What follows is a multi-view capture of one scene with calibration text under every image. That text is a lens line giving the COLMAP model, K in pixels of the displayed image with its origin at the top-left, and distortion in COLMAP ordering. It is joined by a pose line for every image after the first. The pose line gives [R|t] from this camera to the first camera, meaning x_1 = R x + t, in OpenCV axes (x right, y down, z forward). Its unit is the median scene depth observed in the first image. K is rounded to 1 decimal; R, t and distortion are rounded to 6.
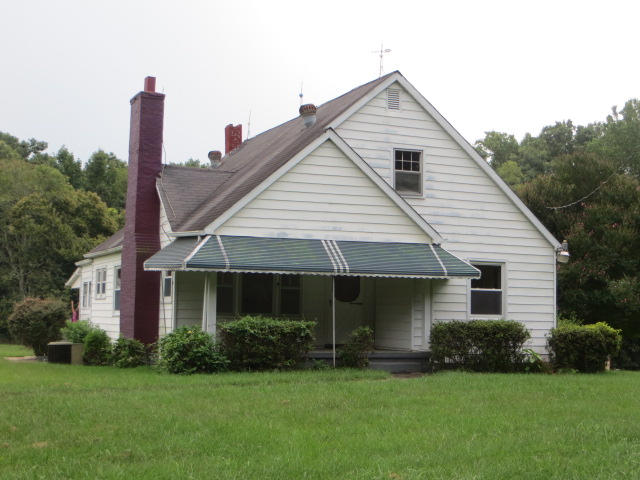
lens RADIAL K [[1000.3, 0, 320.0], [0, 1000.3, 240.0], [0, 0, 1]] dist [-0.061269, -0.065394]
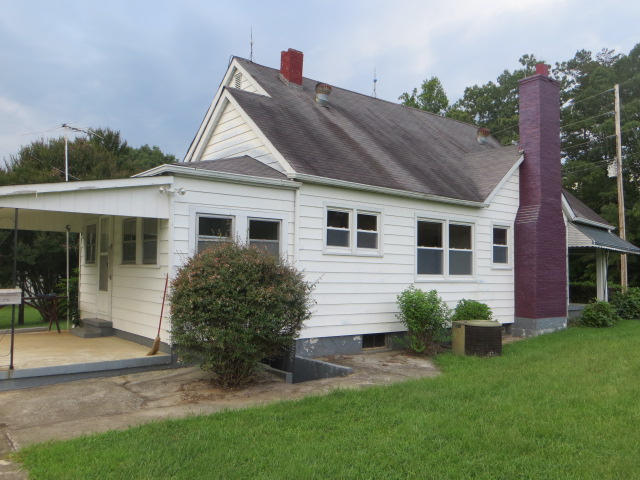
lens RADIAL K [[553.5, 0, 320.0], [0, 553.5, 240.0], [0, 0, 1]] dist [-0.009746, -0.003806]
pose [[-0.255715, 0.032430, 0.966208, -0.716497], [-0.100179, 0.993168, -0.059848, 0.092451], [-0.961548, -0.112097, -0.250719, 1.417343]]
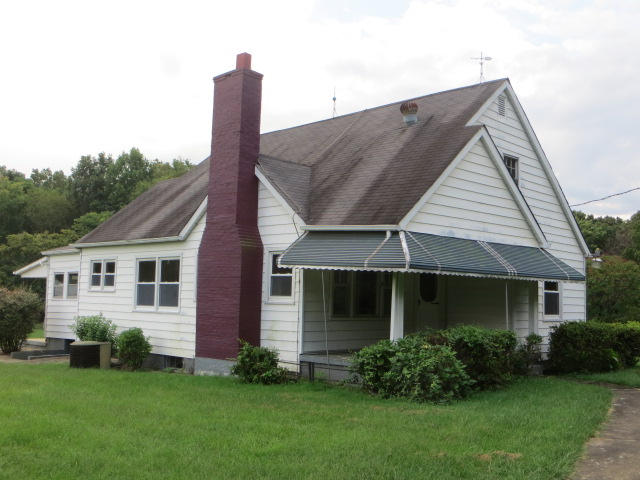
lens RADIAL K [[677.6, 0, 320.0], [0, 677.6, 240.0], [0, 0, 1]] dist [-0.019343, -0.014574]
pose [[0.924743, 0.037972, 0.378693, -0.348696], [-0.037922, 0.999252, -0.007593, 0.008971], [-0.378698, -0.007340, 0.925491, 0.418721]]
